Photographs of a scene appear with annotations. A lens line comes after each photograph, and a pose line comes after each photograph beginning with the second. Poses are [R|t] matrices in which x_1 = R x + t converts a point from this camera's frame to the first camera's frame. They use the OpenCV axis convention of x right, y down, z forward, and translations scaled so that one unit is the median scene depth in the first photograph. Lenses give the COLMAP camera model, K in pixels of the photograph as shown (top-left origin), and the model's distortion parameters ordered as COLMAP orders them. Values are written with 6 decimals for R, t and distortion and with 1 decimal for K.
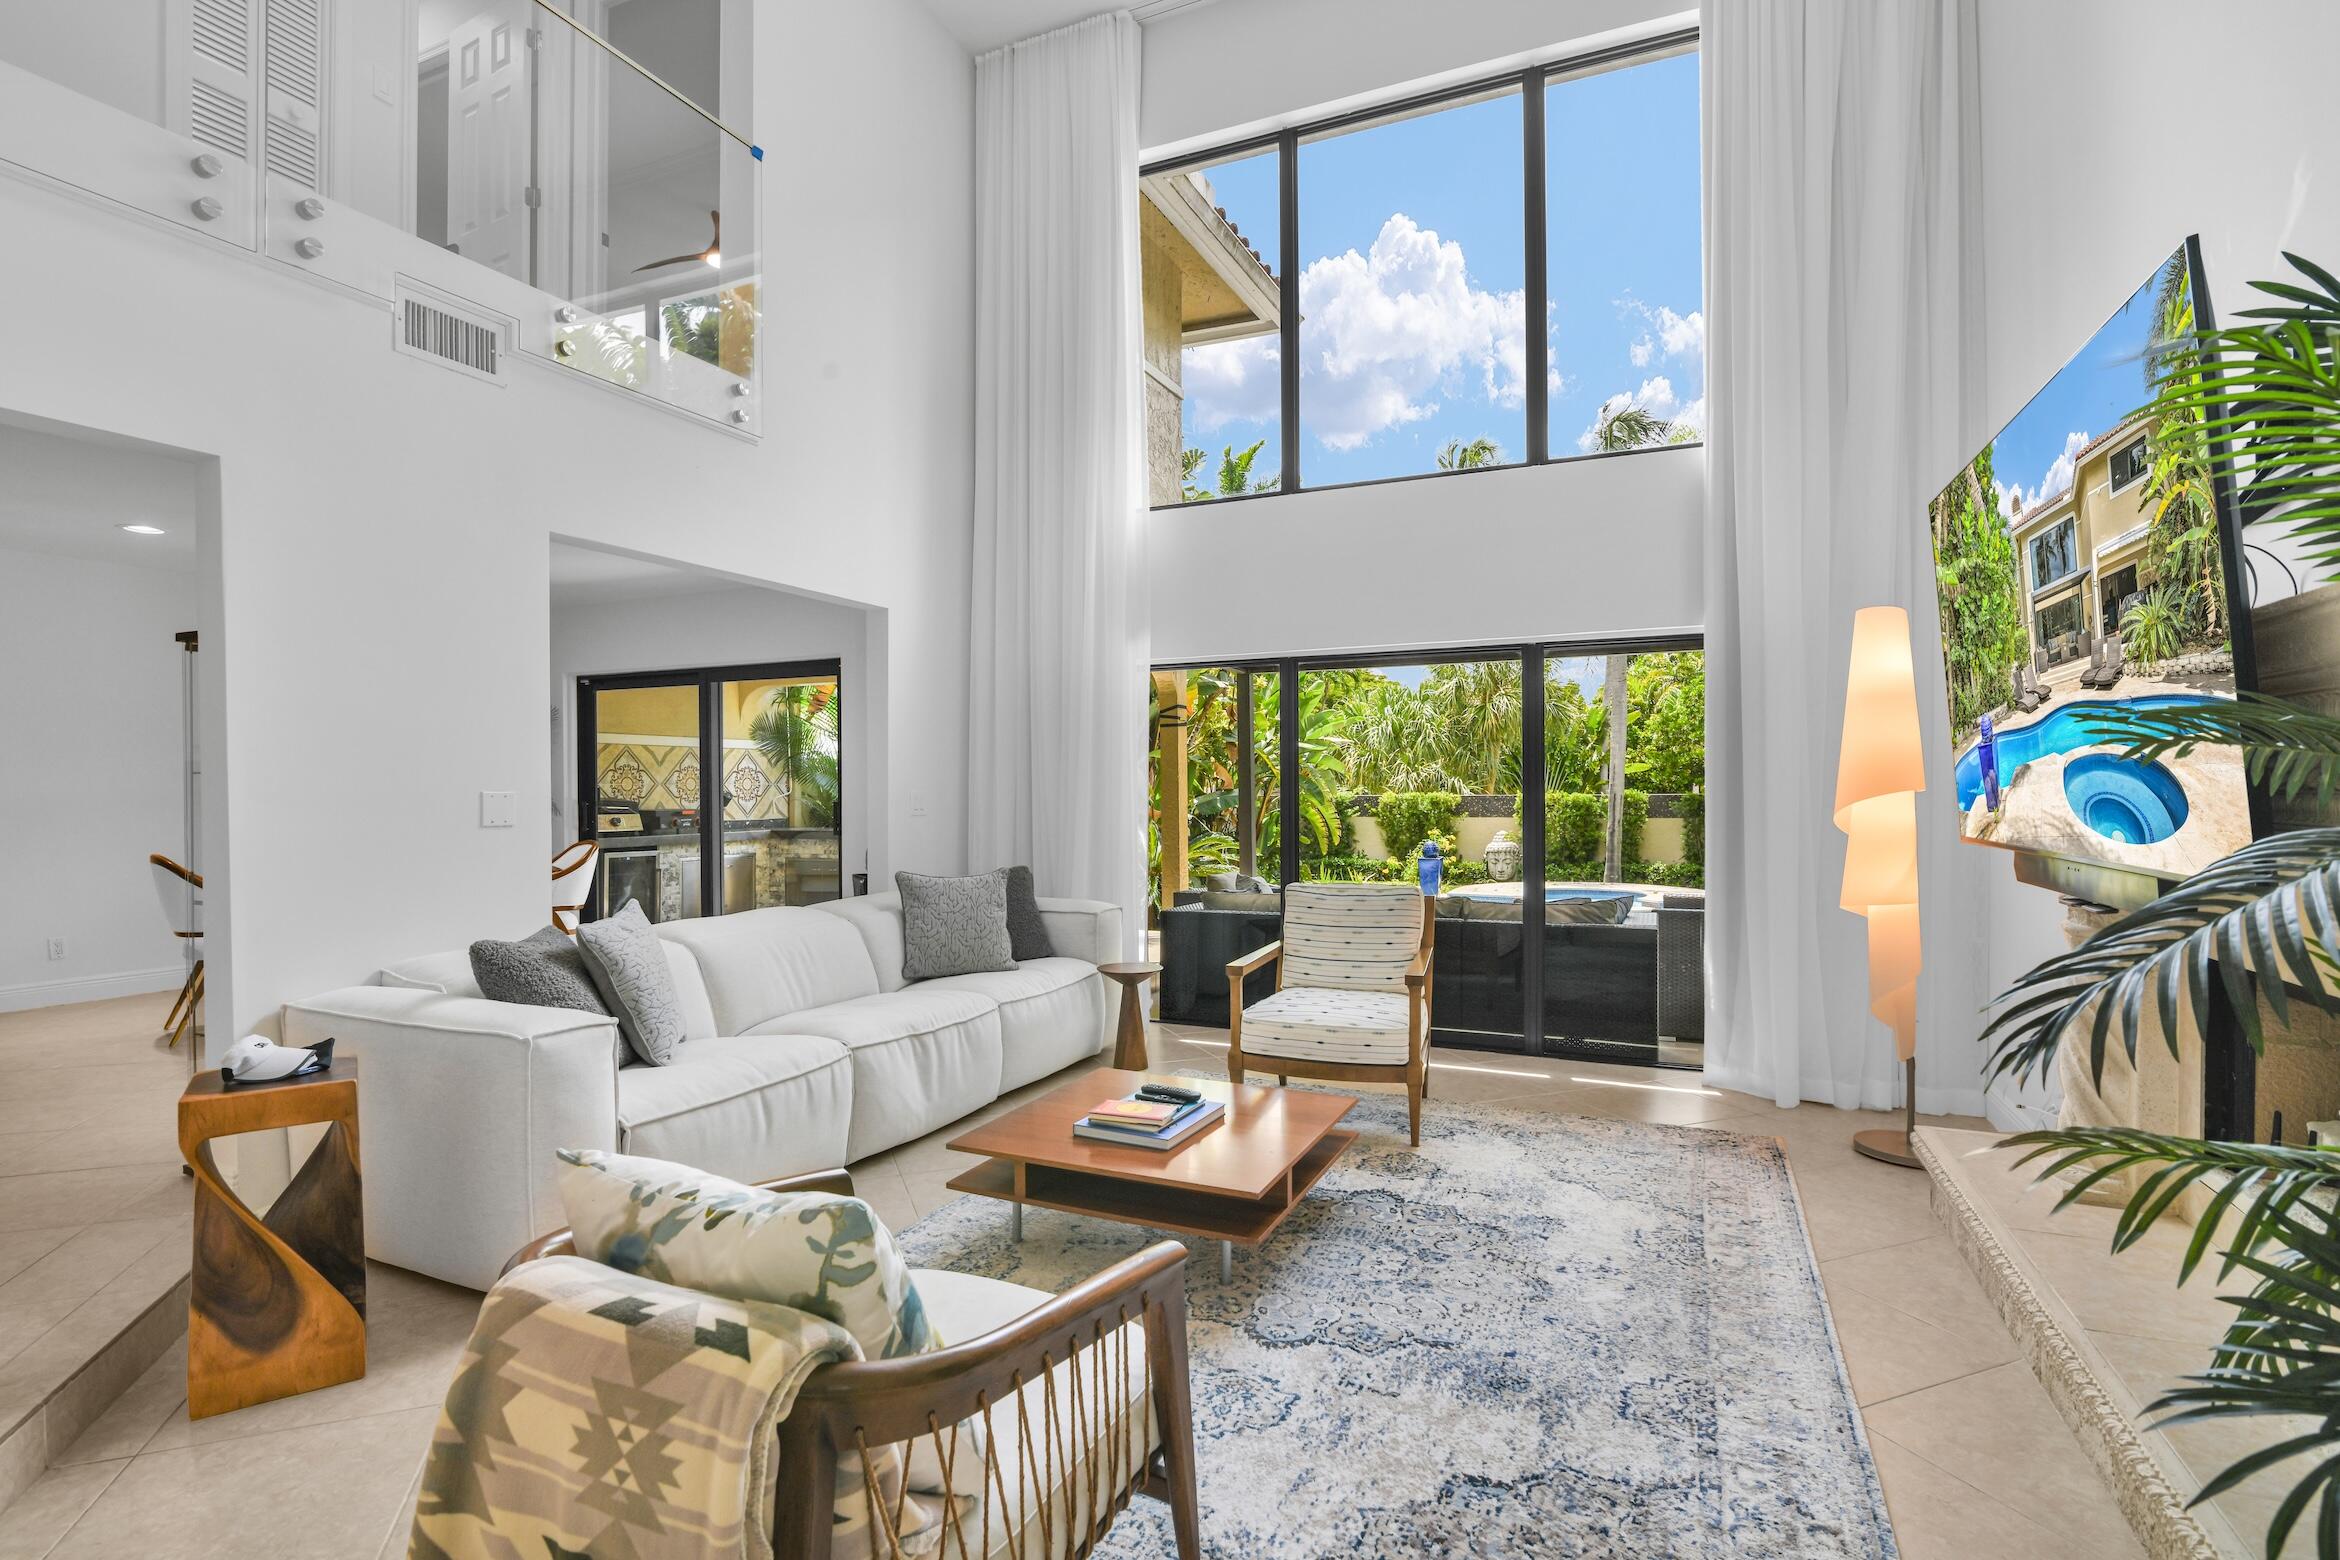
lens RADIAL K [[1144.0, 0, 1136.3], [0, 1144.0, 784.6], [0, 0, 1]] dist [-0.012969, -0.000503]
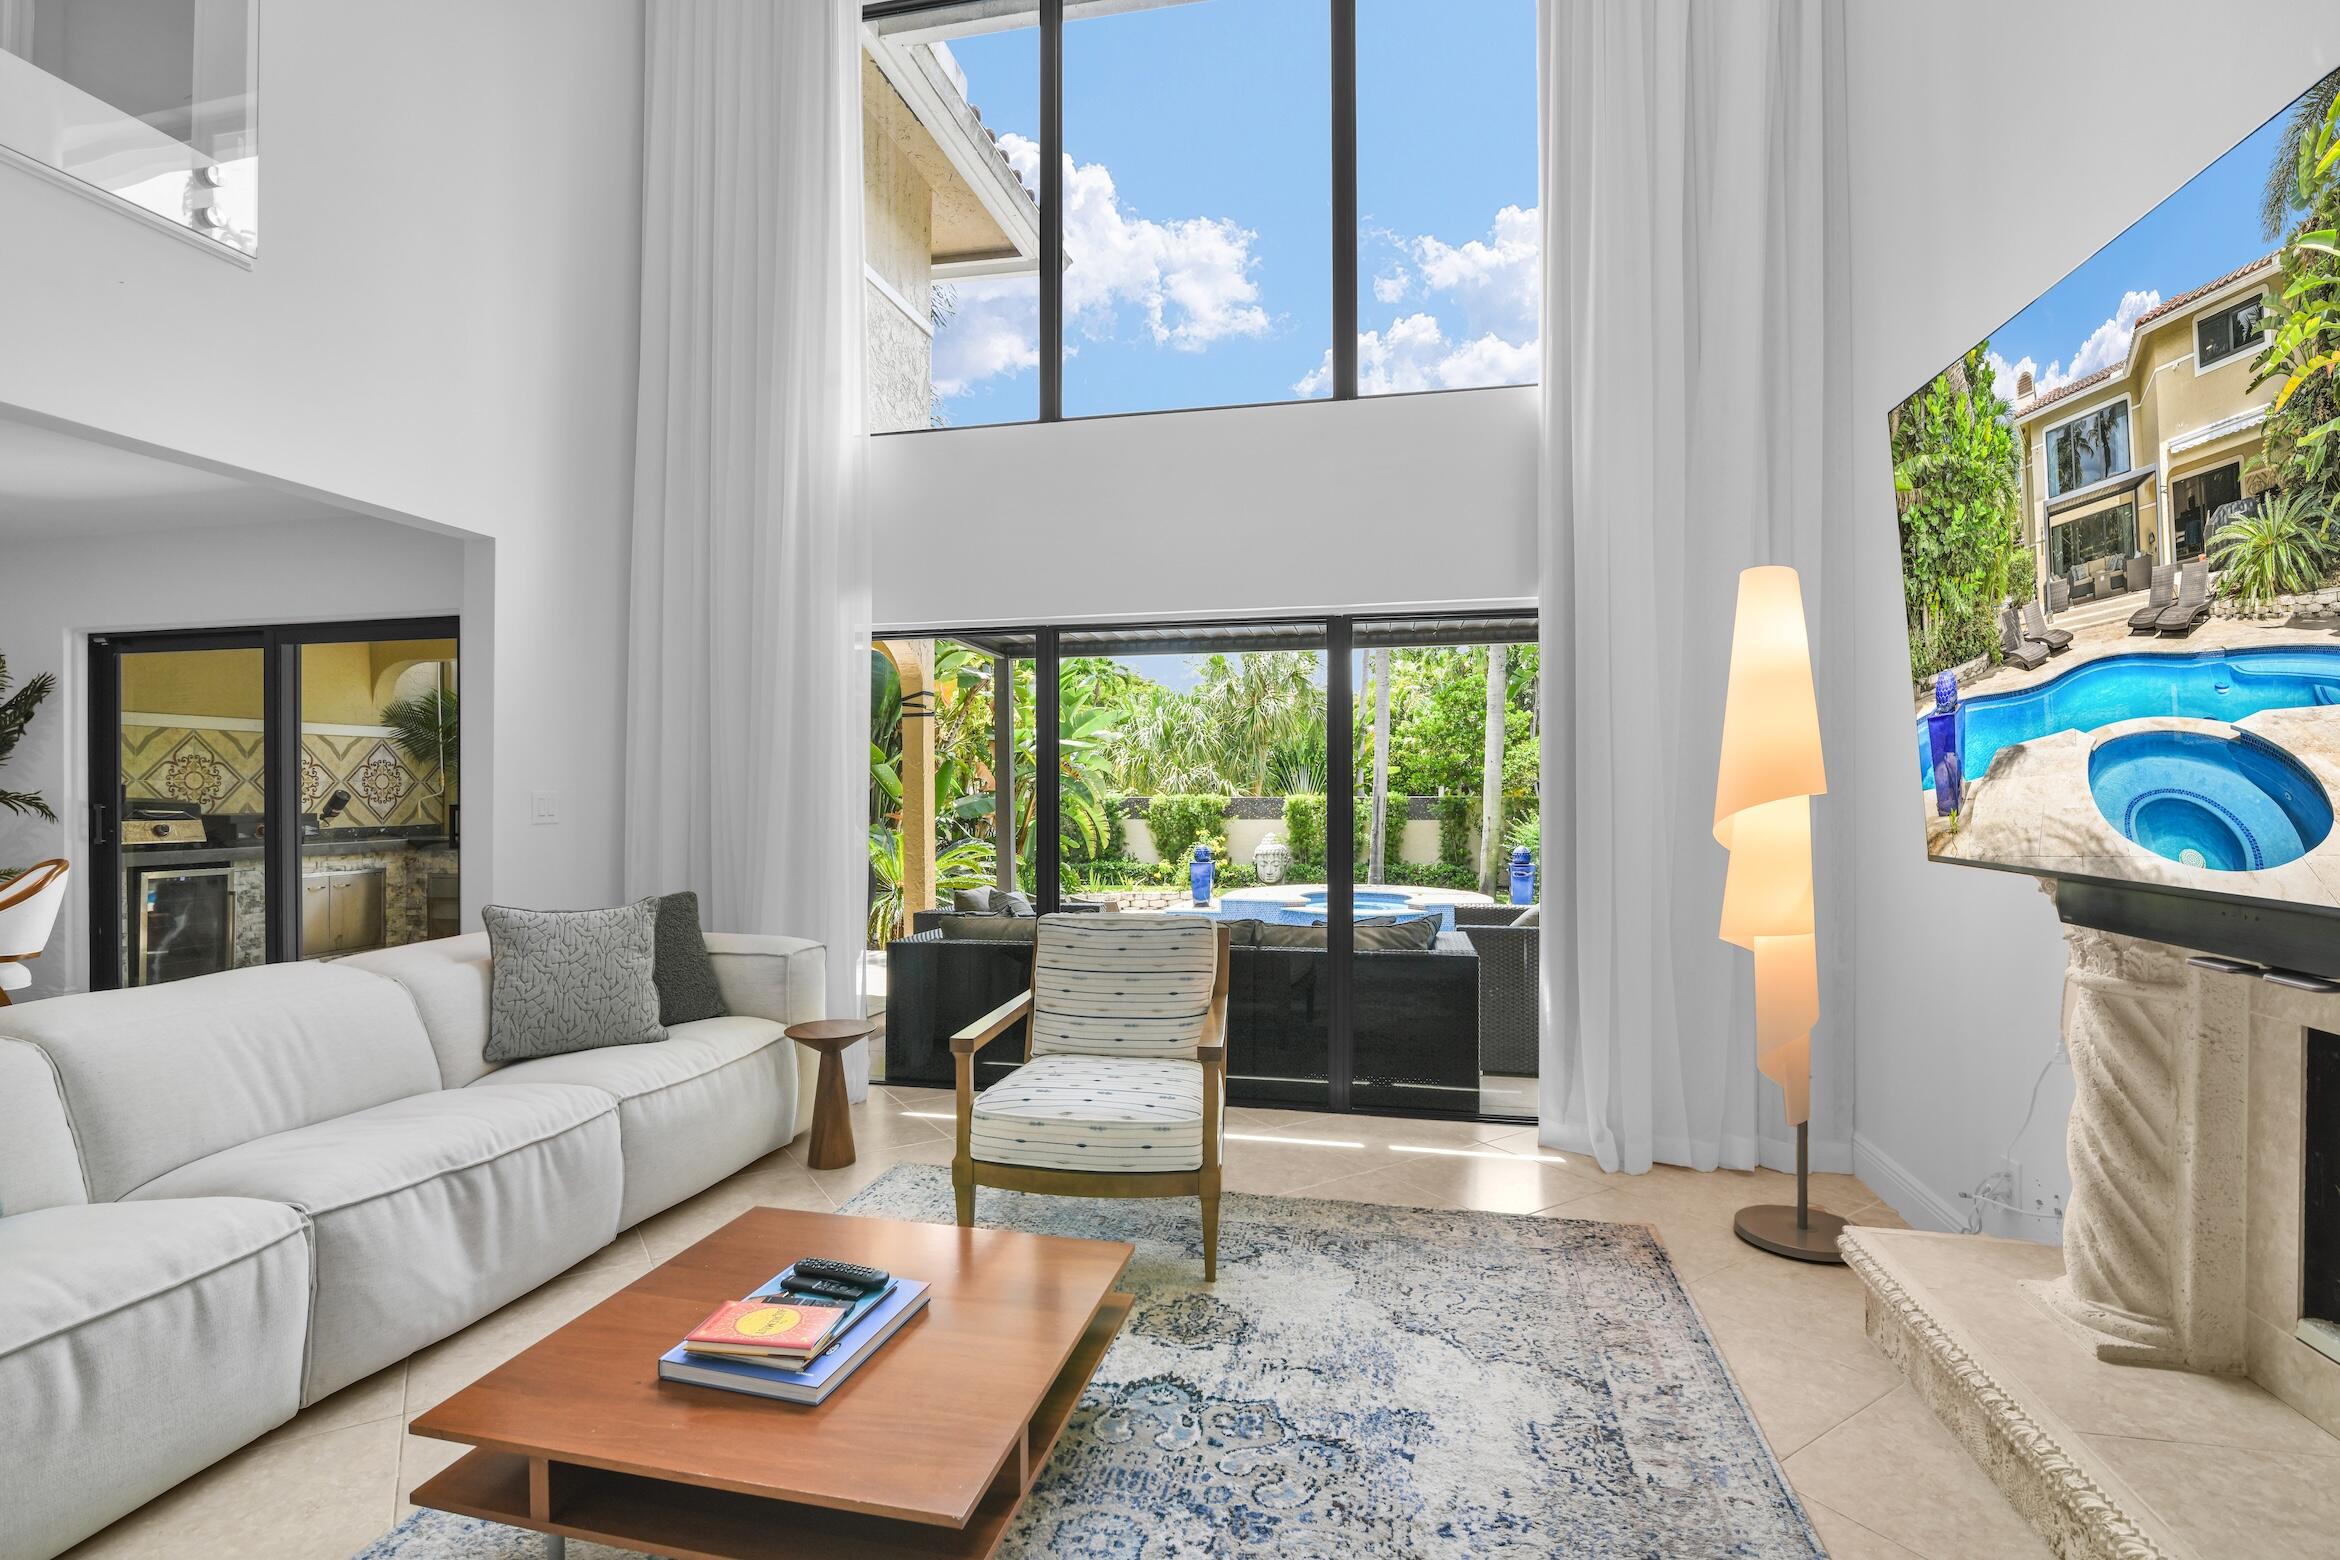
lens RADIAL K [[1144.0, 0, 1145.2], [0, 1144.0, 787.8], [0, 0, 1]] dist [-0.012969, -0.000503]
pose [[0.978587, 0.003572, 0.205803, 0.053056], [-0.003830, 0.999992, 0.000853, 0.002807], [-0.205798, -0.001623, 0.978593, 0.298816]]
